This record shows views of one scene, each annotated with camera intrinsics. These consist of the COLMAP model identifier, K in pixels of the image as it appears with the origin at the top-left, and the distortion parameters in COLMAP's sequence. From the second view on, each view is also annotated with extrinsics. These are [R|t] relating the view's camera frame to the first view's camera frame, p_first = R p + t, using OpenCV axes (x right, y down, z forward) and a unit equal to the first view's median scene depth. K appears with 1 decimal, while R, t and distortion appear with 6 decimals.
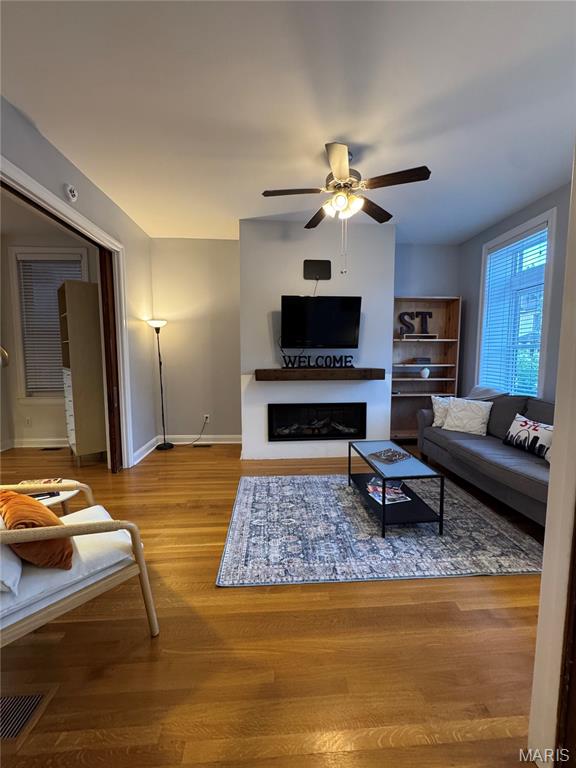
lens RADIAL K [[306.2, 0, 288.8], [0, 306.2, 382.7], [0, 0, 1]] dist [-0.003907, -0.000057]
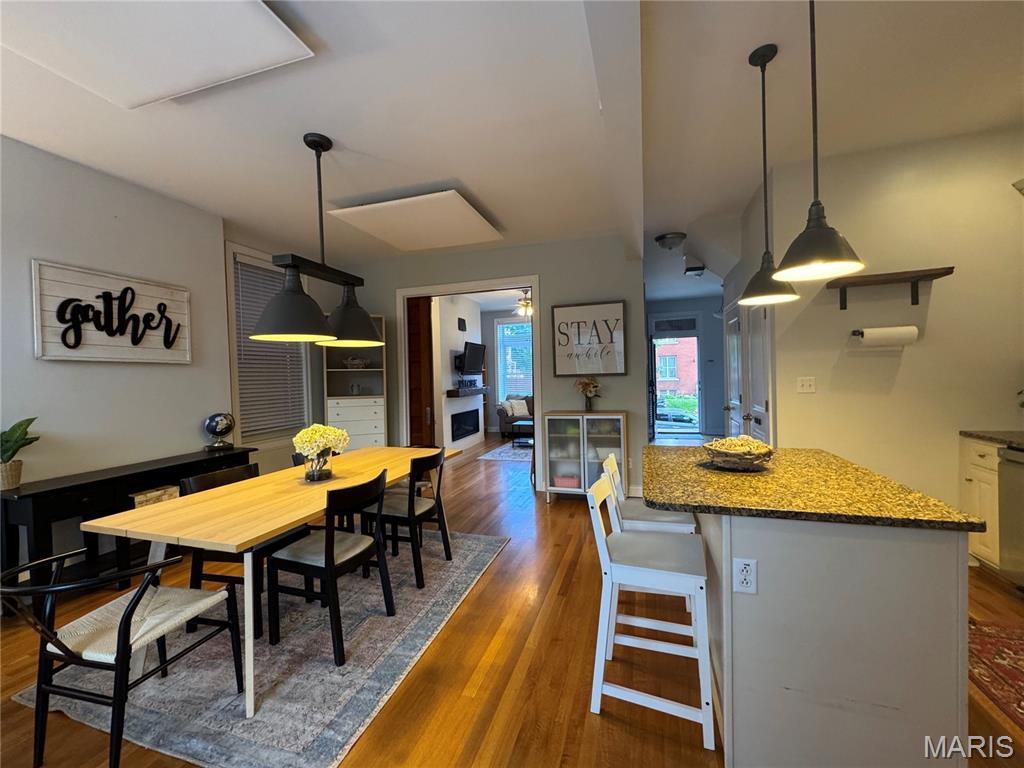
lens RADIAL K [[408.3, 0, 513.5], [0, 408.3, 379.8], [0, 0, 1]] dist [-0.003907, -0.000057]
pose [[0.360162, -0.017760, 0.932721, -2.448534], [0.105211, 0.994213, -0.021696, -0.026969], [-0.926938, 0.105947, 0.359946, 0.060263]]
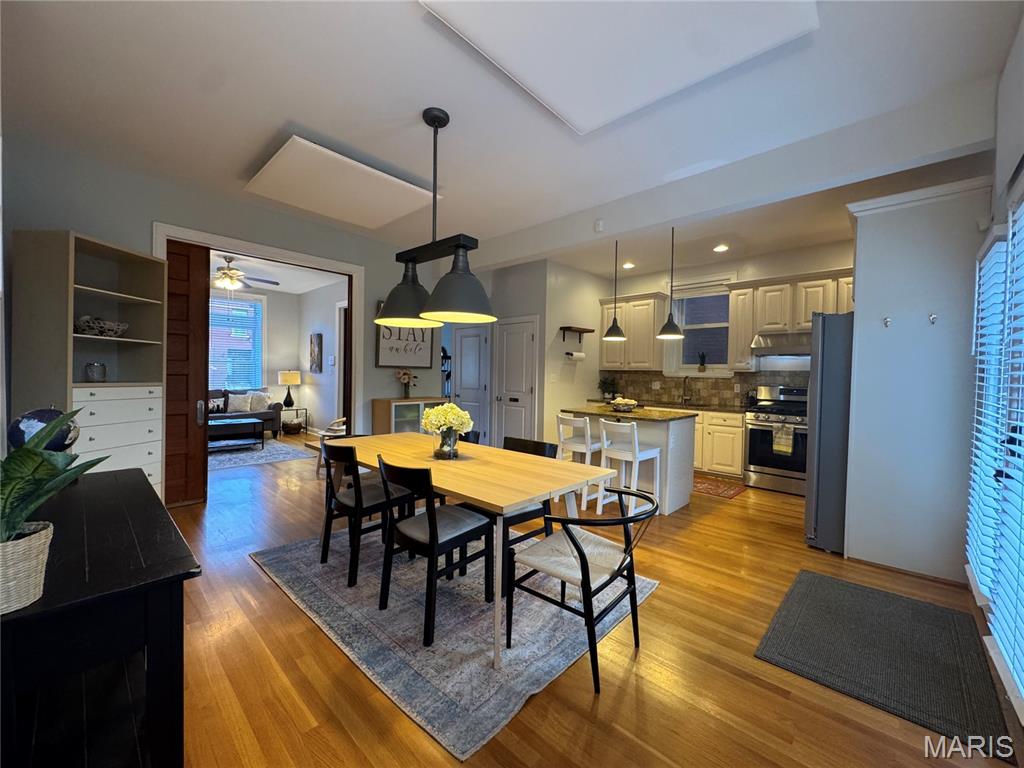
lens RADIAL K [[408.3, 0, 512.7], [0, 408.3, 381.5], [0, 0, 1]] dist [-0.003907, -0.000057]
pose [[-0.683824, -0.027741, 0.729120, -2.536057], [0.042207, 0.996100, 0.077485, -0.112878], [-0.728425, 0.083760, -0.679986, 1.353965]]
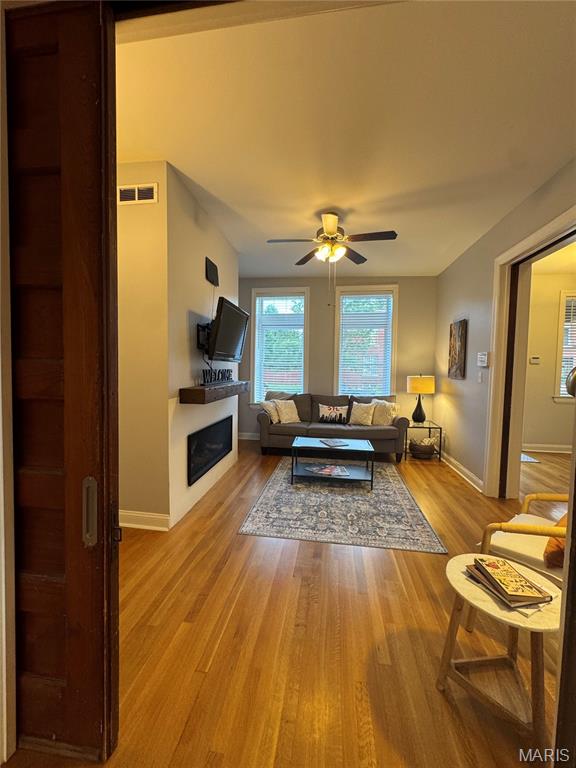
lens RADIAL K [[306.2, 0, 288.7], [0, 306.2, 382.6], [0, 0, 1]] dist [-0.003907, -0.000057]
pose [[0.204191, -0.043203, 0.977977, -1.036150], [0.066203, 0.997348, 0.030237, -0.088741], [-0.976690, 0.058571, 0.206509, 0.868278]]
